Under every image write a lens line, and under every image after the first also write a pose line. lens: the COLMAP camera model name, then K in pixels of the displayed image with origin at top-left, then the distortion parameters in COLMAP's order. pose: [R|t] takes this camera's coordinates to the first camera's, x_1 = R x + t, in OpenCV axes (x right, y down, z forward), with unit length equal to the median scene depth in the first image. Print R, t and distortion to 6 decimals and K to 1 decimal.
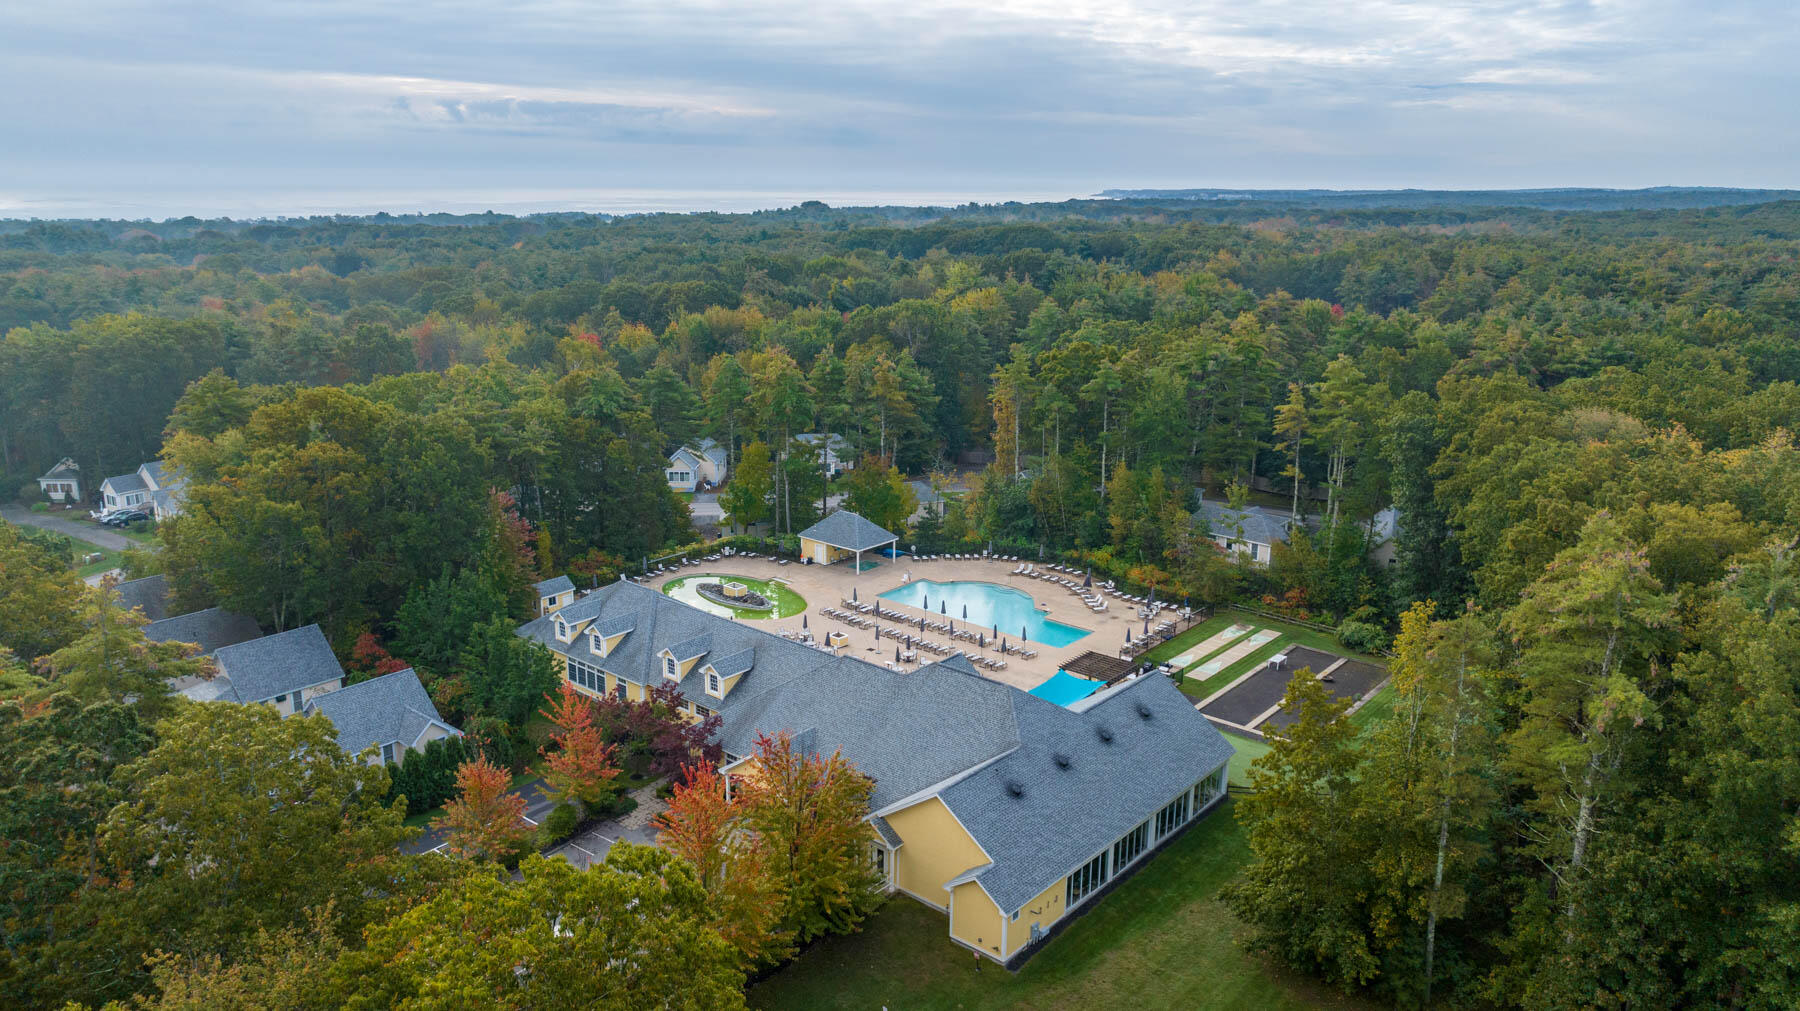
lens RADIAL K [[1273.2, 0, 905.8], [0, 1273.2, 505.4], [0, 0, 1]] dist [-0.036947, 0.043438]
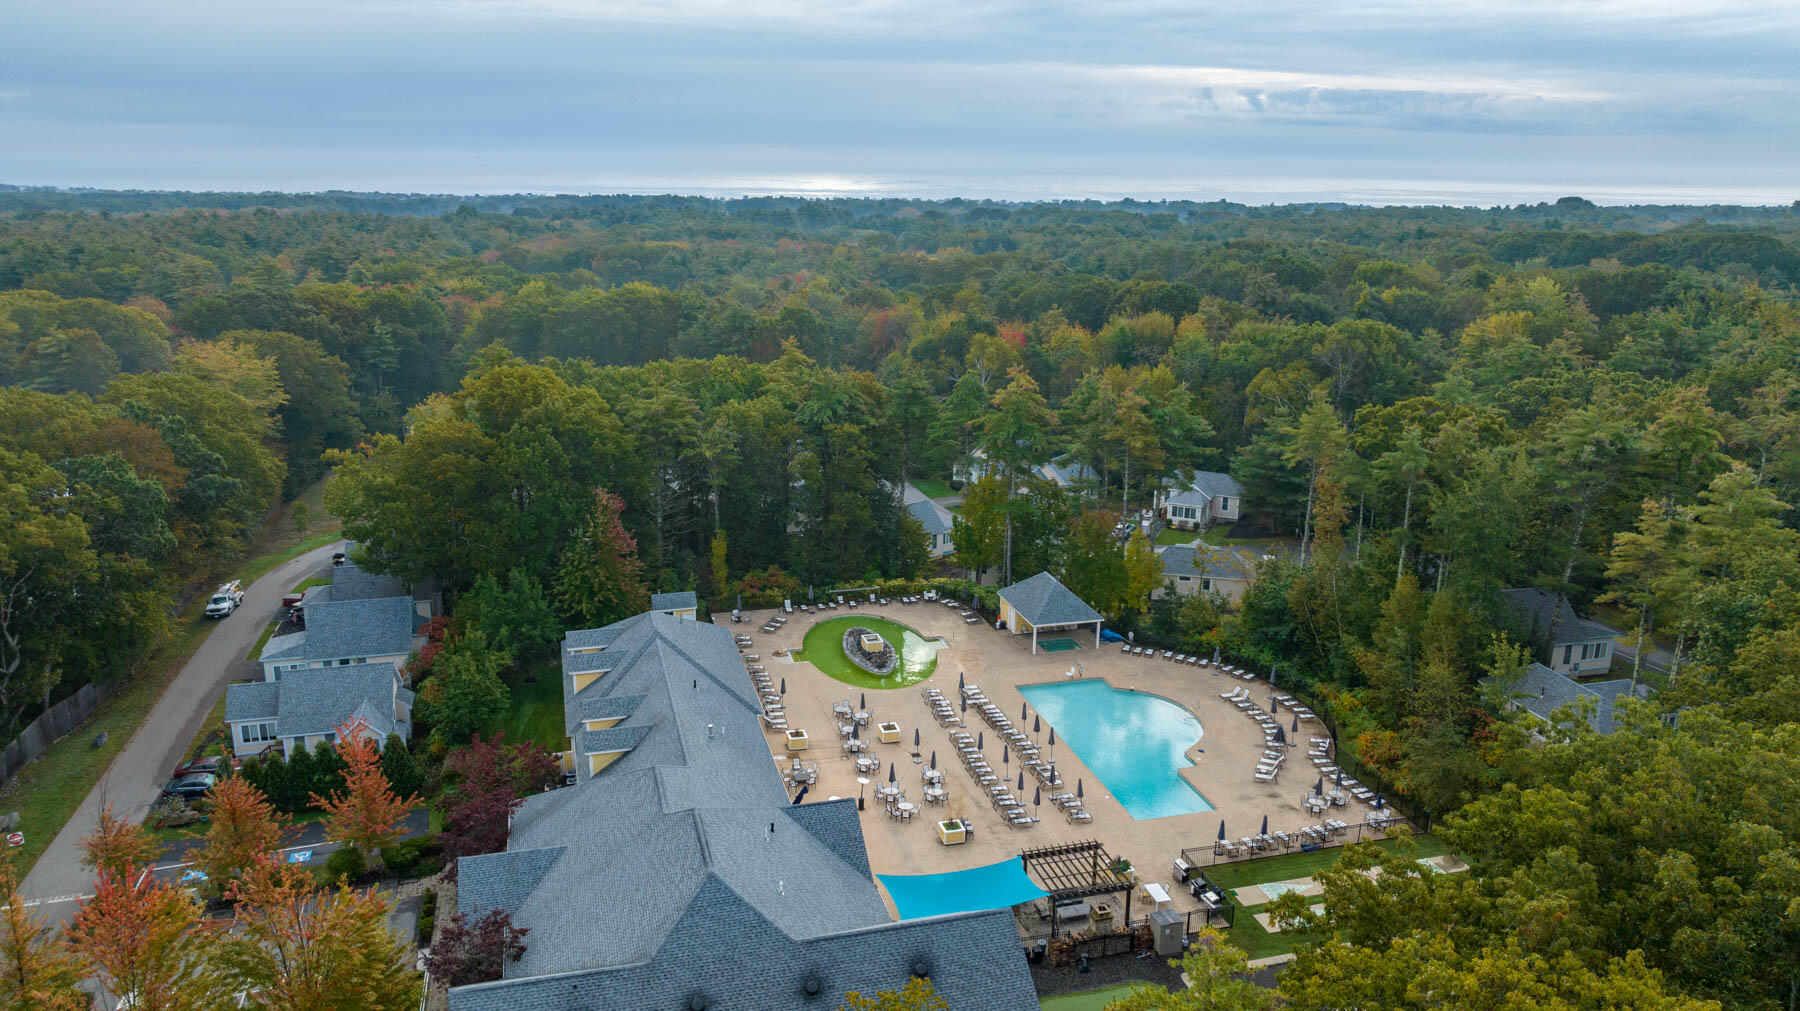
lens RADIAL K [[1273.2, 0, 907.5], [0, 1273.2, 521.3], [0, 0, 1]] dist [-0.036947, 0.043438]
pose [[0.833245, 0.155181, -0.530681, 0.240700], [-0.144847, 0.987550, 0.061347, -0.051888], [0.533594, 0.025750, 0.845349, 0.212374]]
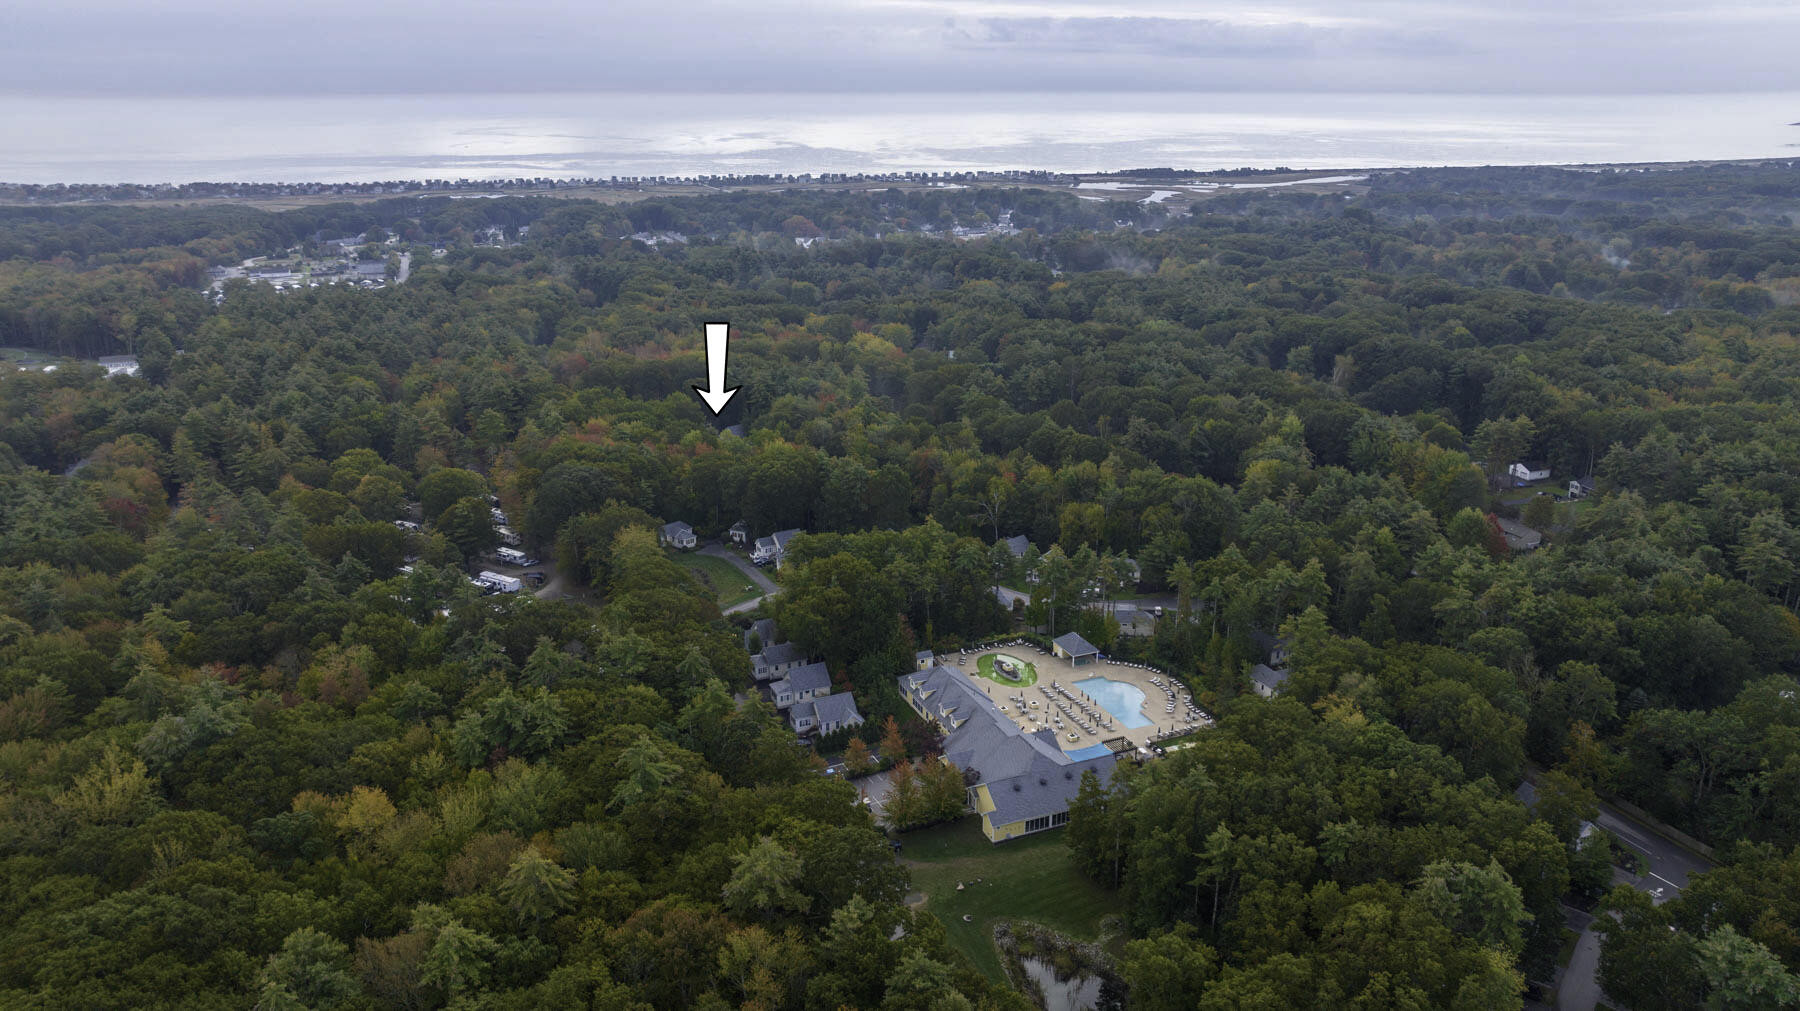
lens RADIAL K [[1273.2, 0, 894.6], [0, 1273.2, 503.2], [0, 0, 1]] dist [-0.036947, 0.043438]
pose [[0.892860, 0.127273, -0.431975, 0.421640], [-0.100810, 0.991377, 0.083724, -0.264900], [0.438906, -0.031207, 0.897991, -0.709415]]
